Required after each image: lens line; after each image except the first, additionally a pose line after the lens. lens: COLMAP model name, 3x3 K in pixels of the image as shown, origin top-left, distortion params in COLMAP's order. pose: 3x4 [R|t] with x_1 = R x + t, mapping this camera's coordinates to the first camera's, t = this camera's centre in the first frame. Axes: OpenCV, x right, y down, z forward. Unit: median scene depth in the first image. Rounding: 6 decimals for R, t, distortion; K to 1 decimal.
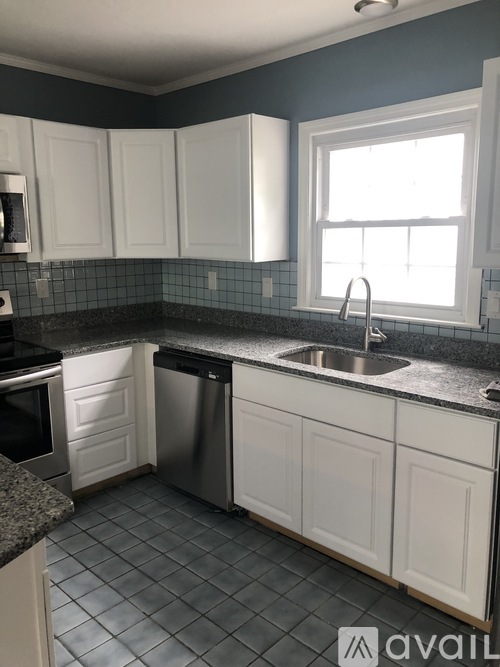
lens RADIAL K [[542.2, 0, 249.4], [0, 542.2, 330.8], [0, 0, 1]] dist [0.021420, -0.024146]
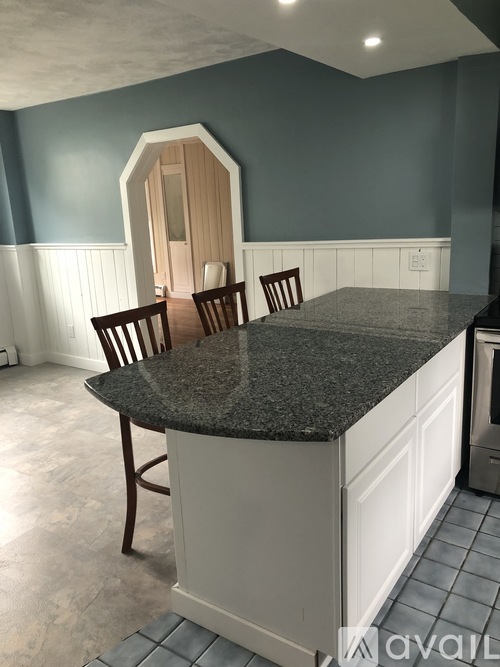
lens RADIAL K [[542.2, 0, 245.9], [0, 542.2, 330.4], [0, 0, 1]] dist [0.021420, -0.024146]
pose [[0.161954, 0.220841, -0.961769, 0.269236], [-0.123431, 0.971515, 0.202294, -0.036483], [0.979048, 0.085950, 0.184599, 0.242725]]
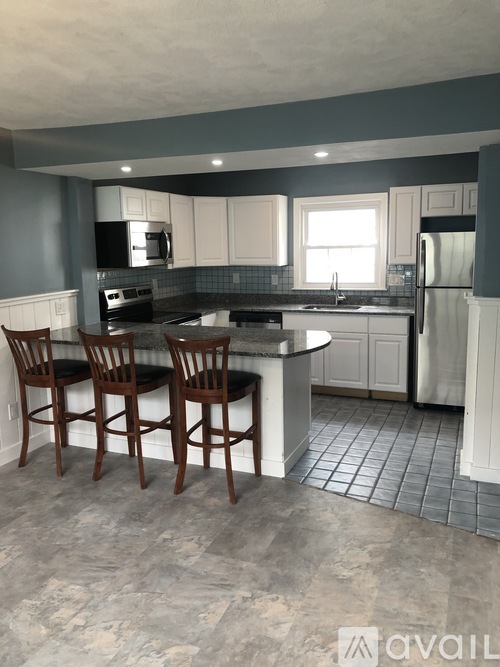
lens RADIAL K [[542.2, 0, 252.8], [0, 542.2, 337.6], [0, 0, 1]] dist [0.021420, -0.024146]
pose [[0.930494, -0.069522, 0.359649, -0.828102], [0.073843, 0.997268, 0.001729, 0.128646], [-0.358787, 0.024949, 0.933086, -0.847339]]
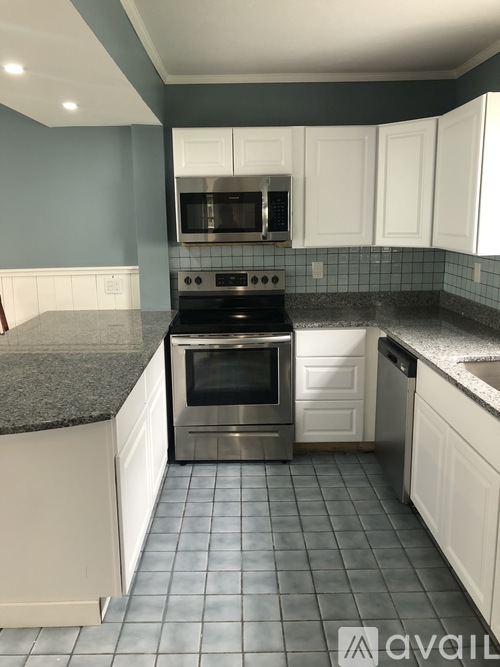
lens RADIAL K [[542.2, 0, 246.1], [0, 542.2, 330.3], [0, 0, 1]] dist [0.021420, -0.024146]
pose [[0.703912, 0.140775, -0.696197, 0.386344], [-0.116240, 0.989780, 0.082610, -0.031692], [0.700711, 0.022776, 0.713081, 0.070431]]
